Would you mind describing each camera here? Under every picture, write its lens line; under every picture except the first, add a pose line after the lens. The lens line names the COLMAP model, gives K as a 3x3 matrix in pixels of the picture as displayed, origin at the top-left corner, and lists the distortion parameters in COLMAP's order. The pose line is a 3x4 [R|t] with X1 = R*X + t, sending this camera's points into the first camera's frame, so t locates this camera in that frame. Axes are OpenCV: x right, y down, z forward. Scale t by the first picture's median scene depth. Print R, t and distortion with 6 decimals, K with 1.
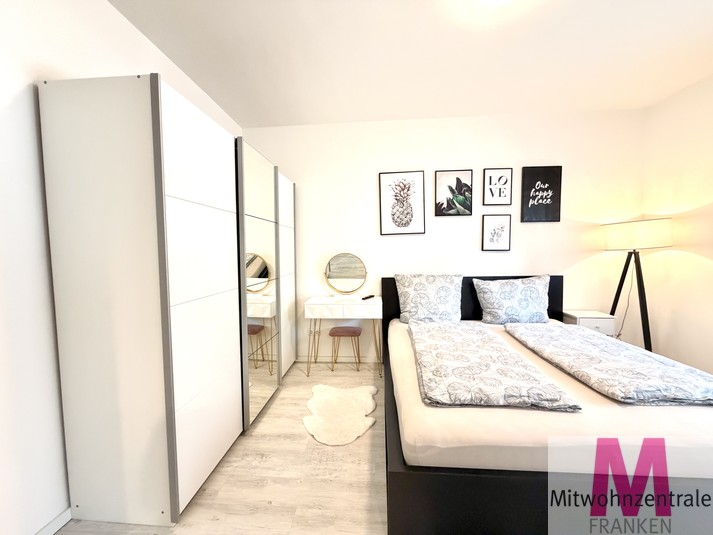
lens RADIAL K [[283.5, 0, 355.2], [0, 283.5, 266.9], [0, 0, 1]] dist [-0.000741, -0.000064]
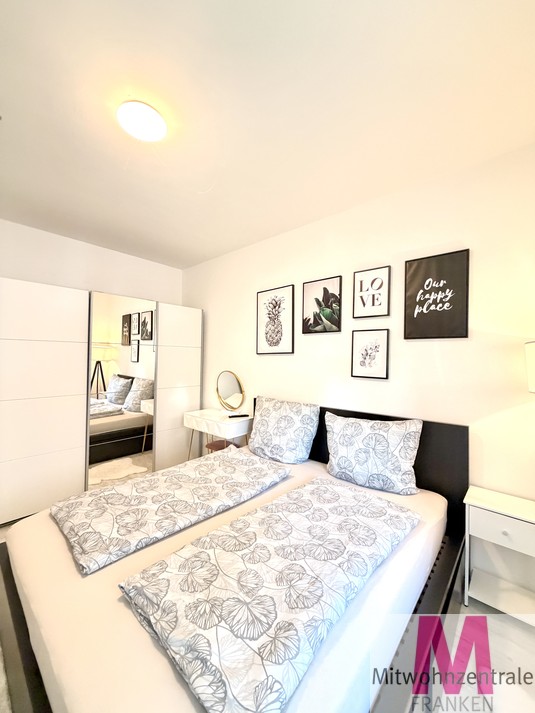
lens RADIAL K [[283.5, 0, 267.8], [0, 283.5, 354.9], [0, 0, 1]] dist [-0.000741, -0.000064]
pose [[0.797356, 0.015701, -0.603305, 0.748415], [-0.057695, 0.997066, -0.050304, -0.066129], [0.600745, 0.074918, 0.795923, 0.252933]]
